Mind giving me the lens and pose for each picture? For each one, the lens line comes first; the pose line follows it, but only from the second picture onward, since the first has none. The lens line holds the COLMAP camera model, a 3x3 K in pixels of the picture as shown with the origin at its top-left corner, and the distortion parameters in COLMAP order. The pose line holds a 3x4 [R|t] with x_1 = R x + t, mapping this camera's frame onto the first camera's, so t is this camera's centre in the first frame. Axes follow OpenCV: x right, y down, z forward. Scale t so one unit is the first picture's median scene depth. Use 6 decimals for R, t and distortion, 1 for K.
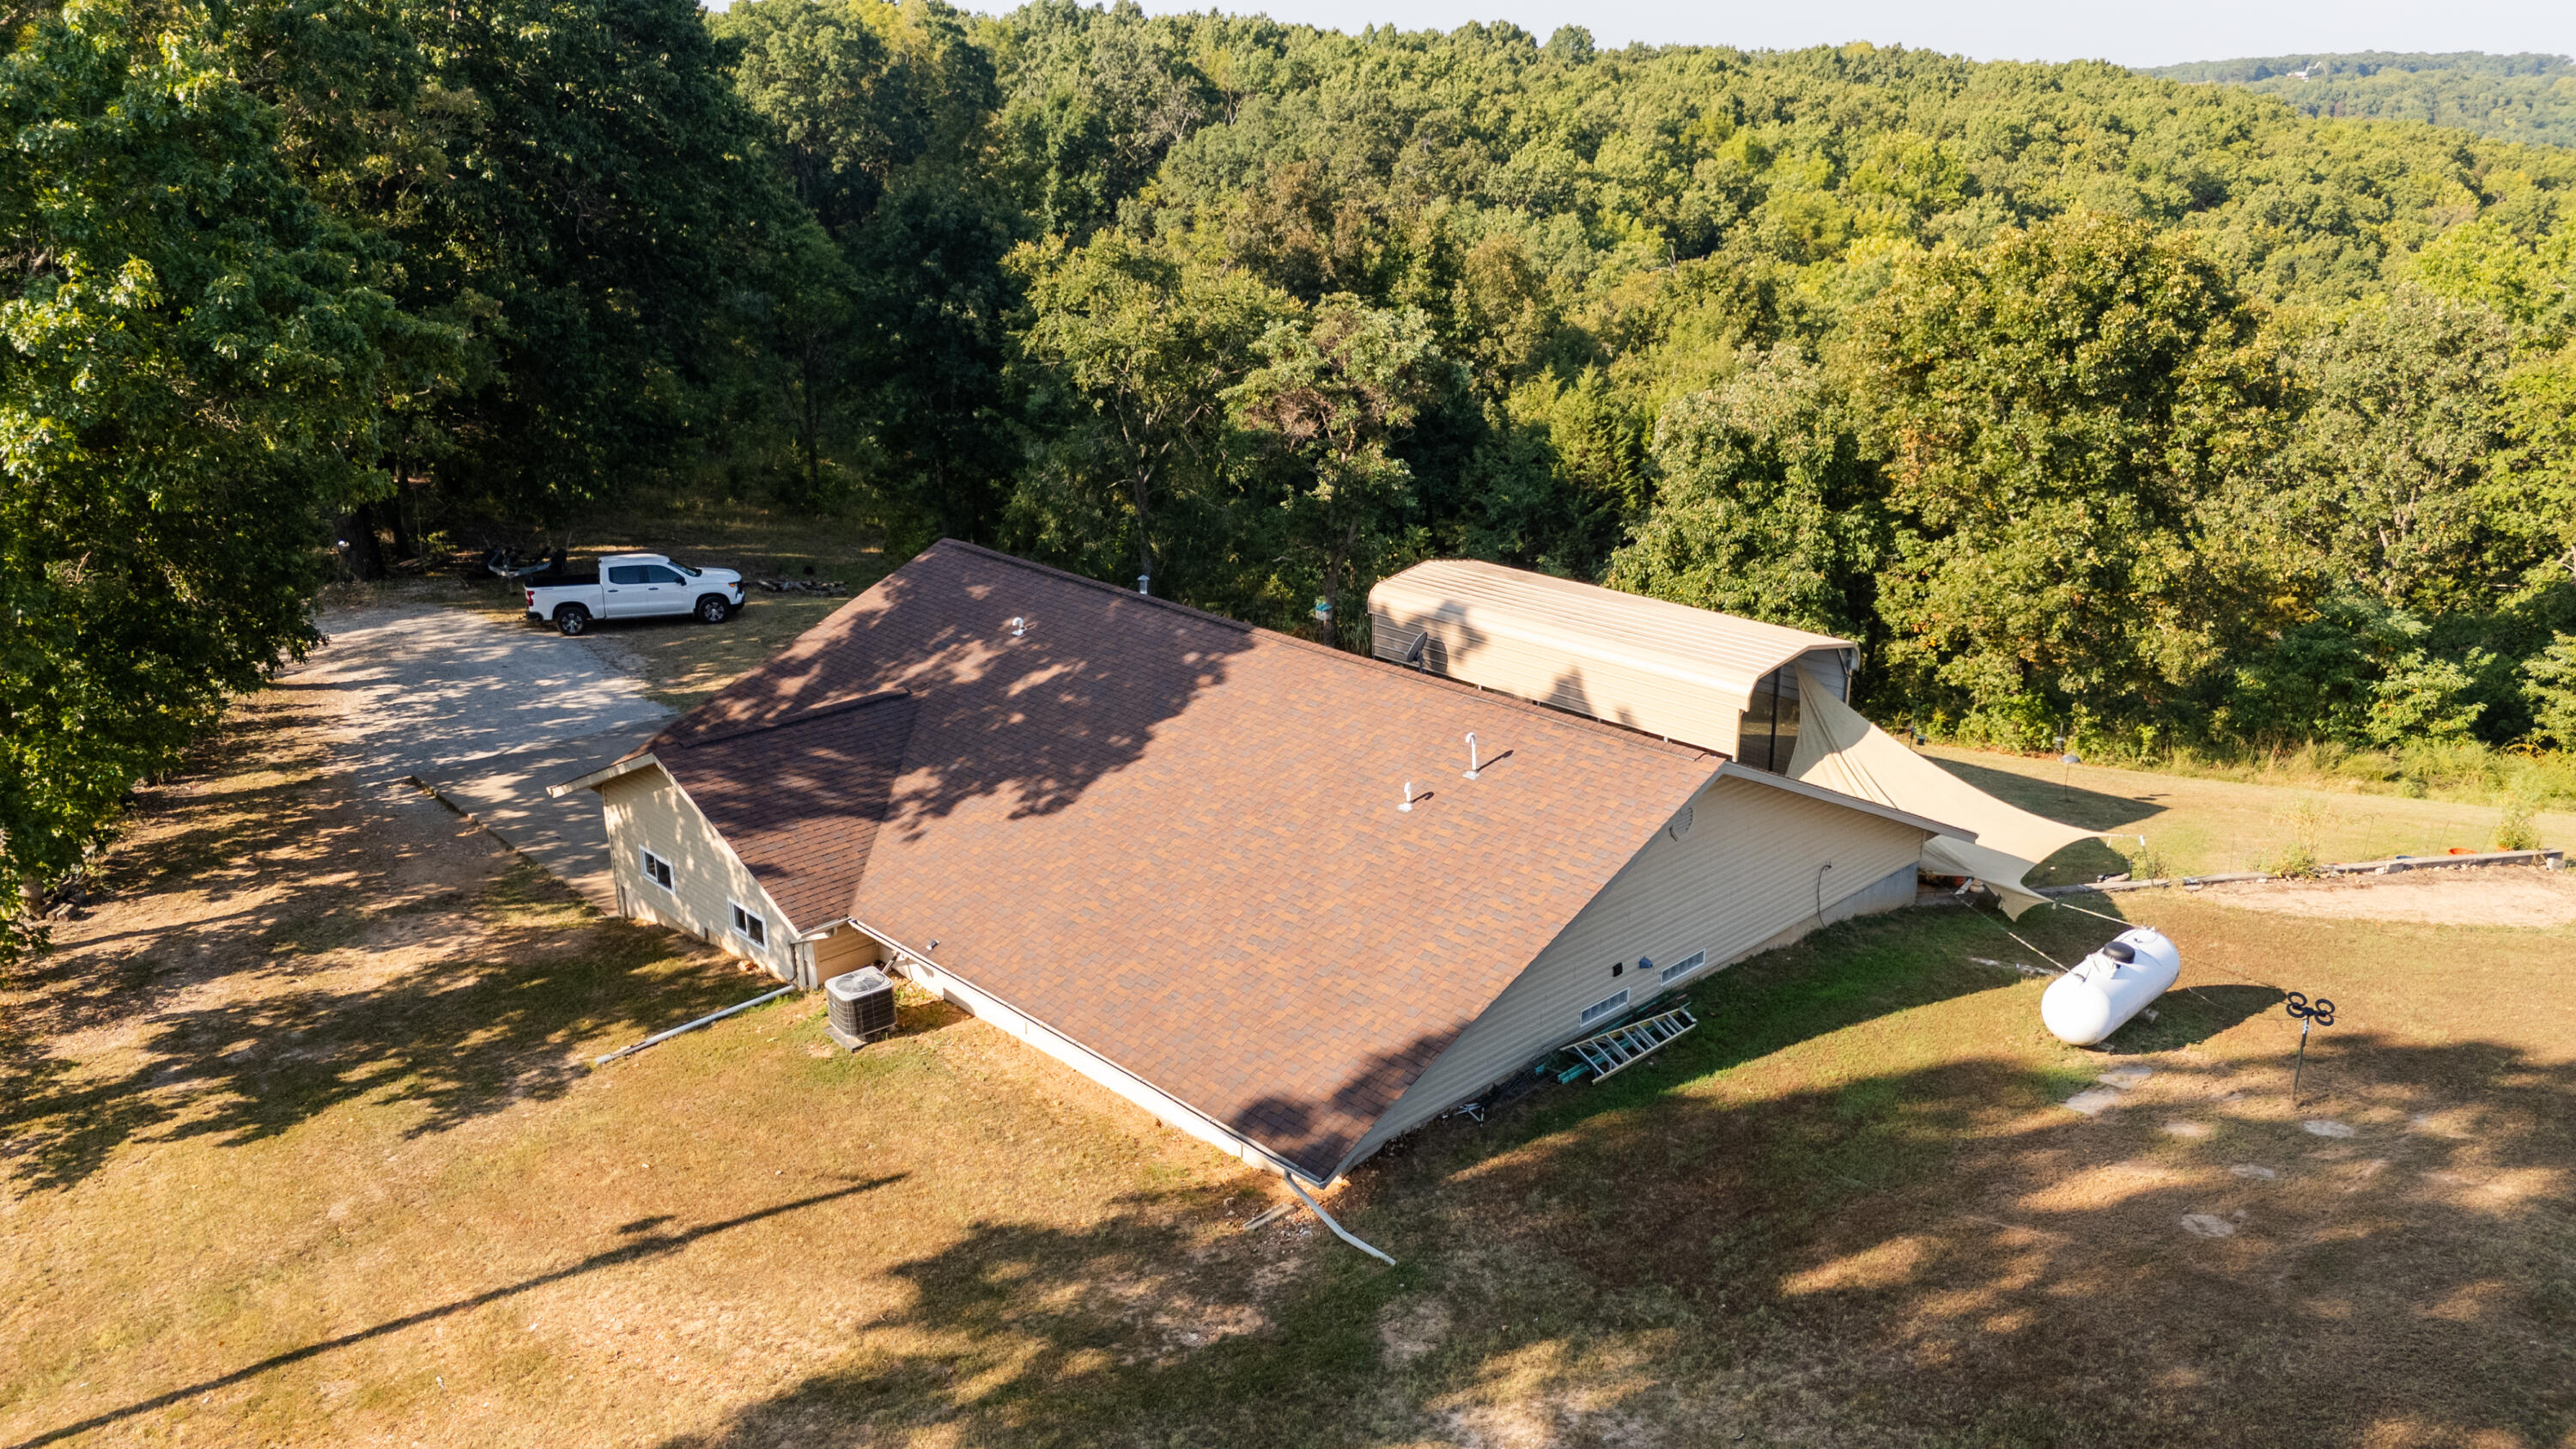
lens RADIAL K [[1901.1, 0, 1304.4], [0, 1901.1, 712.9], [0, 0, 1]] dist [0.065442, -0.067699]
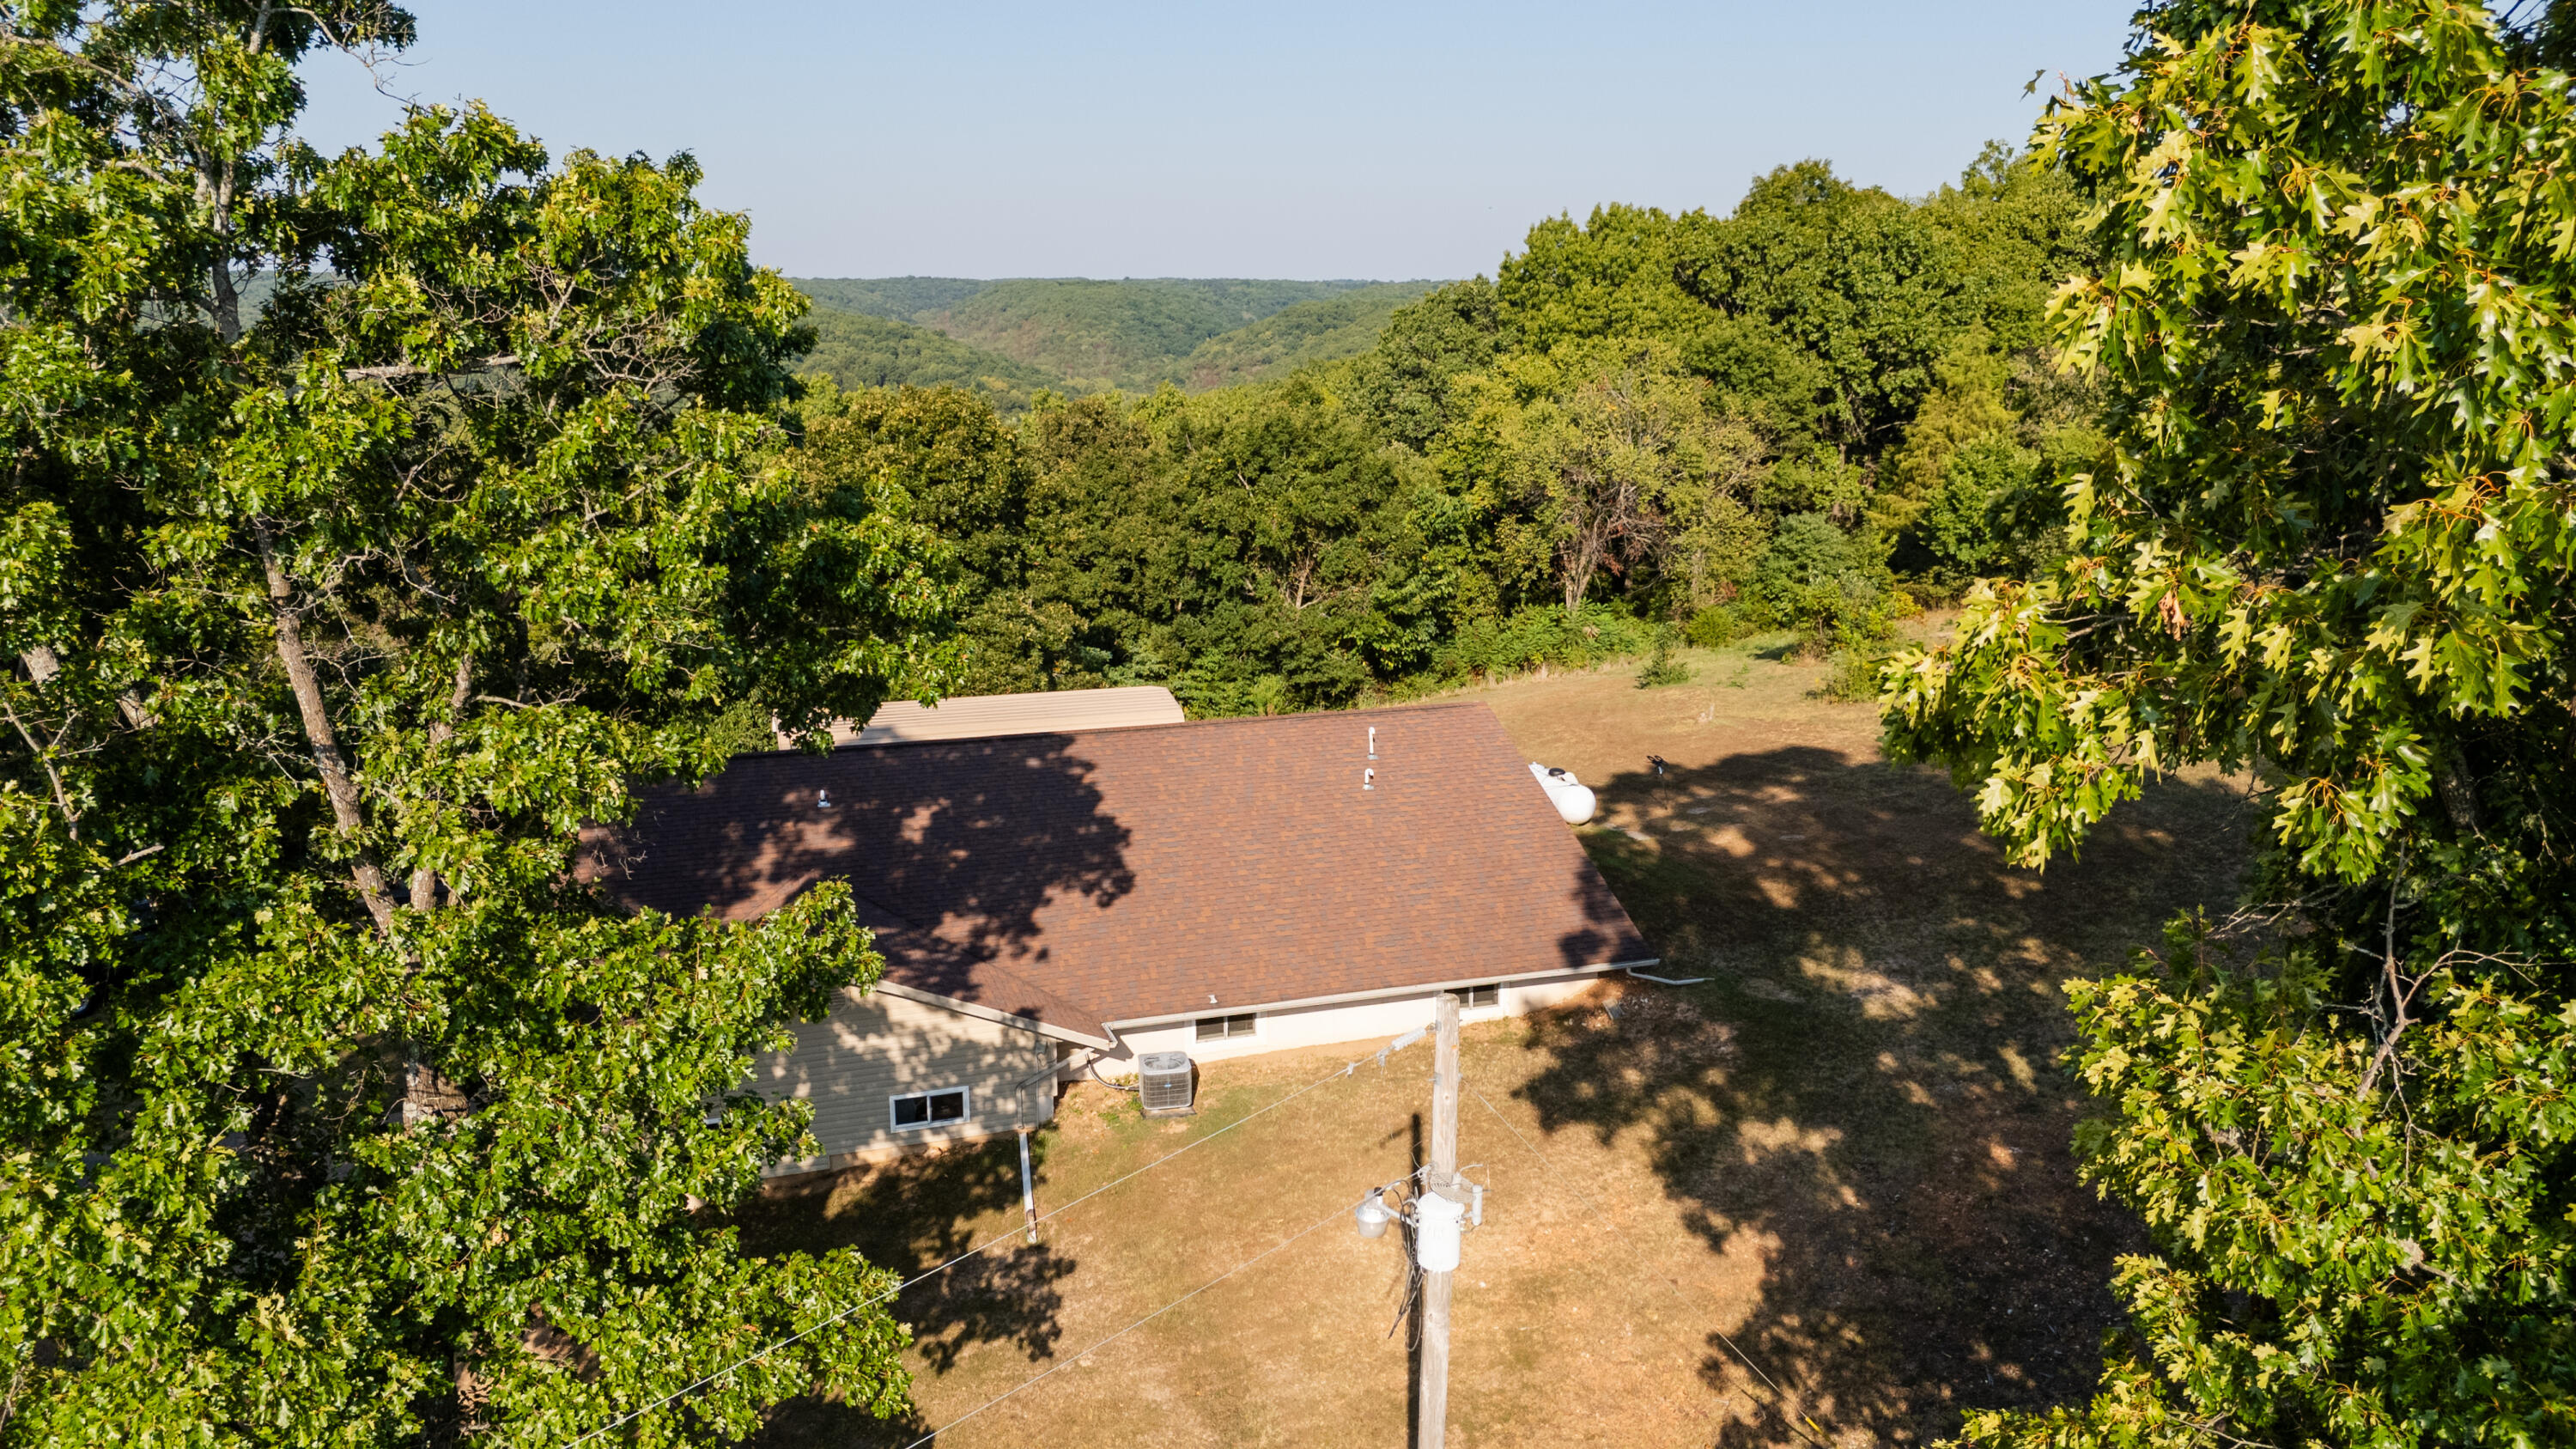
lens RADIAL K [[1901.1, 0, 1308.8], [0, 1901.1, 736.7], [0, 0, 1]] dist [0.065442, -0.067699]
pose [[0.424100, -0.208396, 0.881312, -1.124372], [0.268743, 0.958287, 0.097275, -0.124704], [-0.864822, 0.195592, 0.462415, 0.367506]]
